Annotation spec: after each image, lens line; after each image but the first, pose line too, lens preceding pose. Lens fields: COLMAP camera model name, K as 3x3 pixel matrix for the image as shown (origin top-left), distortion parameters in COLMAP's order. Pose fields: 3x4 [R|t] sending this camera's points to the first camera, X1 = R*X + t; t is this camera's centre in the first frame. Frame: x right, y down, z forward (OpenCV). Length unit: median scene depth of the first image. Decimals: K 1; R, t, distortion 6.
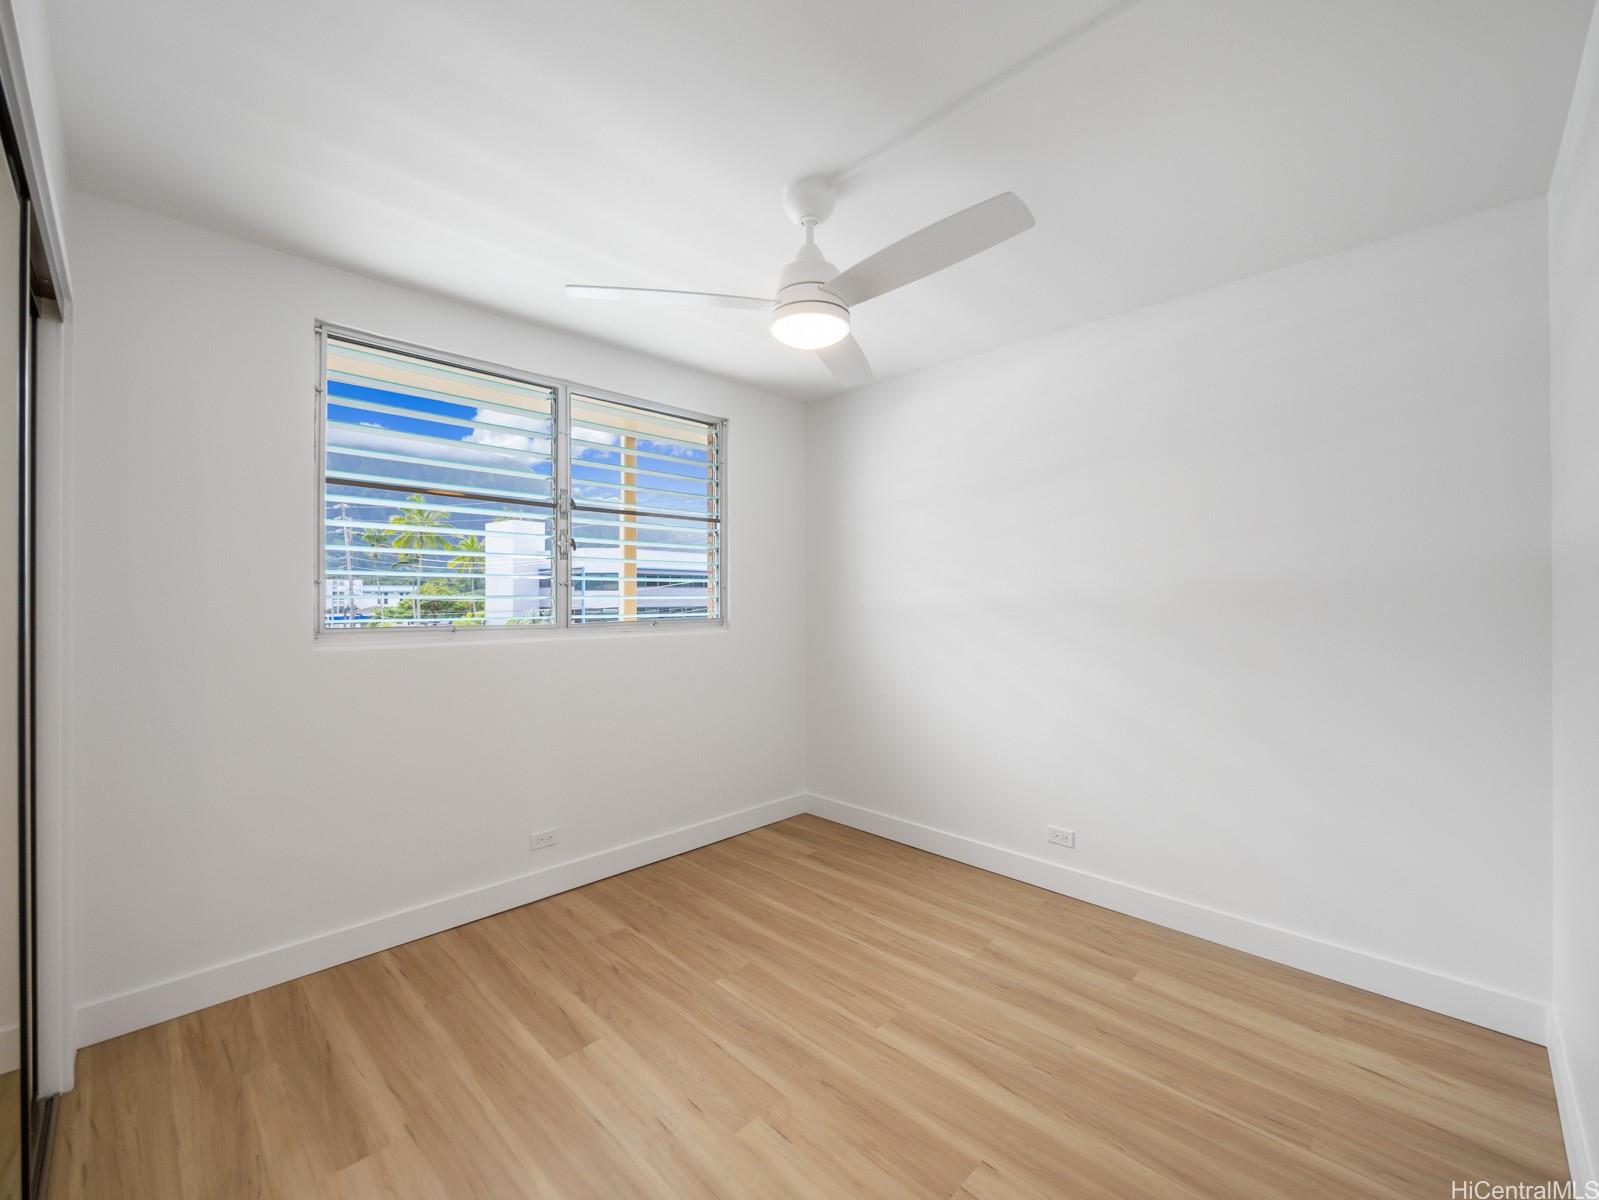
lens RADIAL K [[651.1, 0, 799.1], [0, 651.1, 600.0], [0, 0, 1]] dist [0.000139, 0.000014]
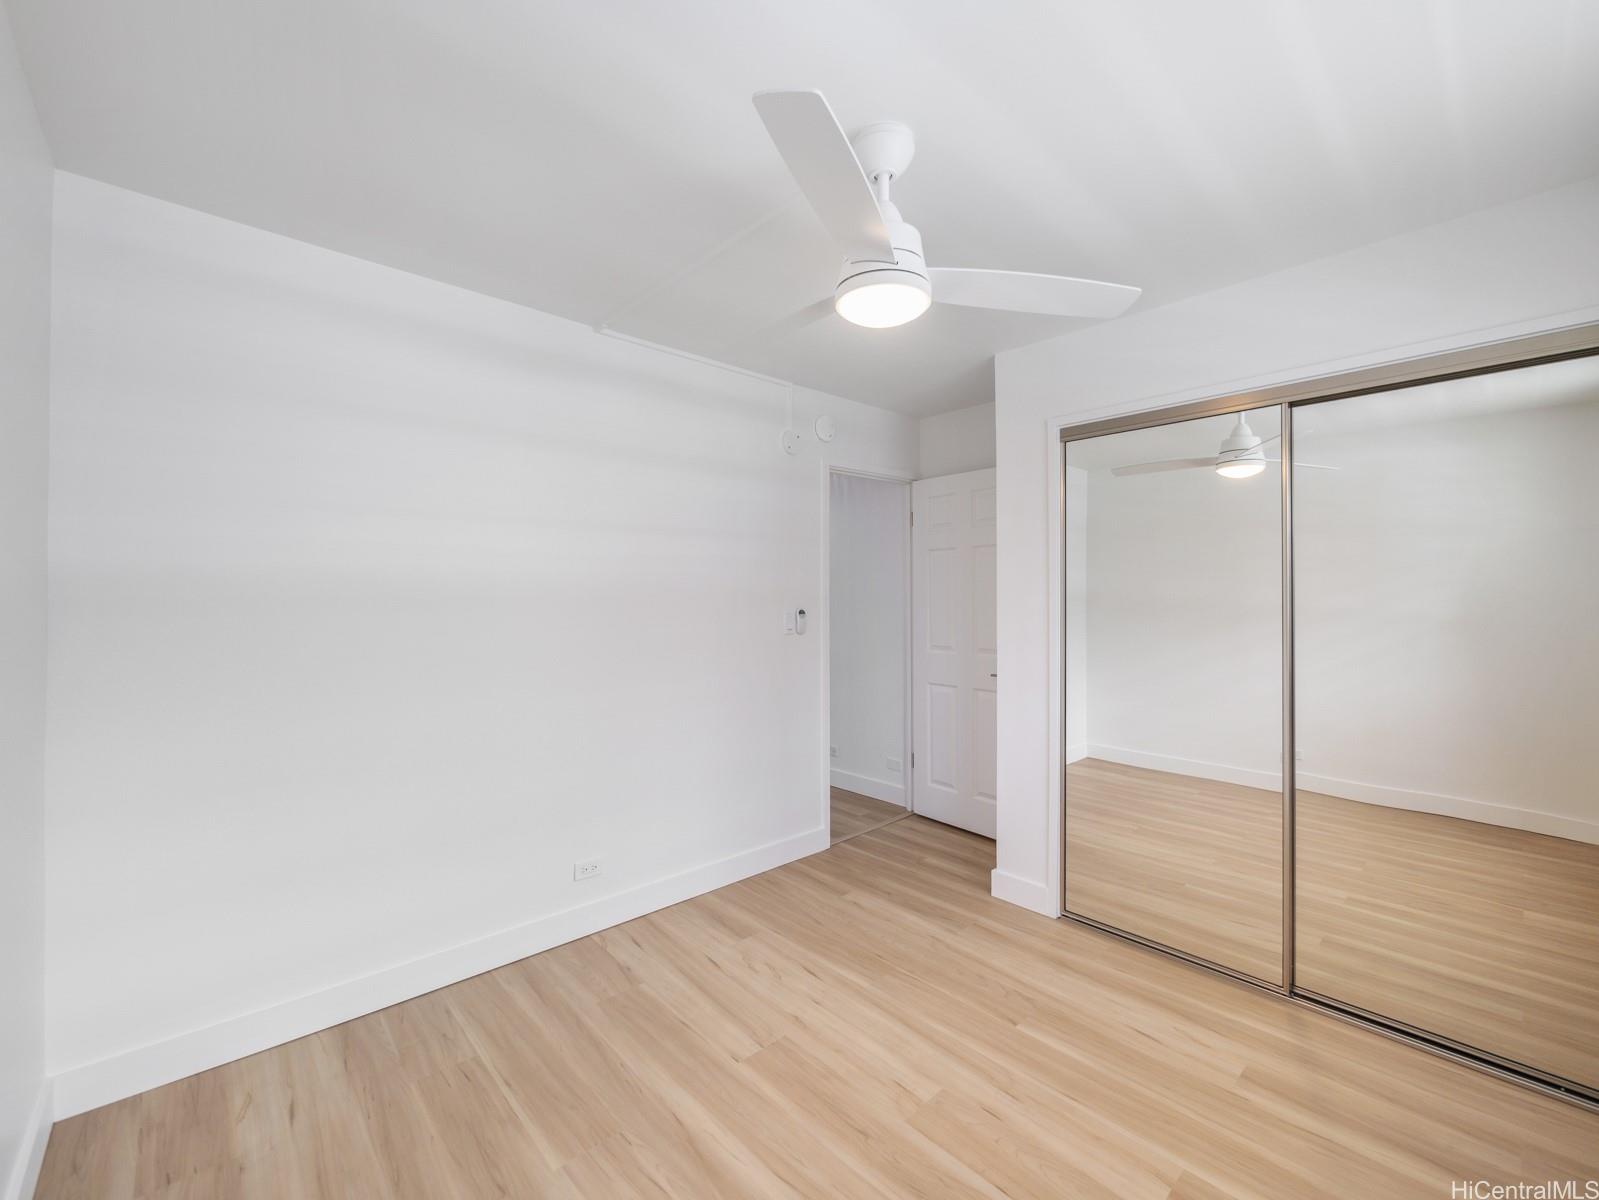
lens RADIAL K [[651.1, 0, 800.0], [0, 651.1, 601.8], [0, 0, 1]] dist [0.000139, 0.000014]
pose [[-0.999054, -0.002868, 0.043401, 0.099158], [-0.003020, 0.999990, -0.003433, -0.028812], [-0.043391, -0.003561, -0.999052, 2.039442]]
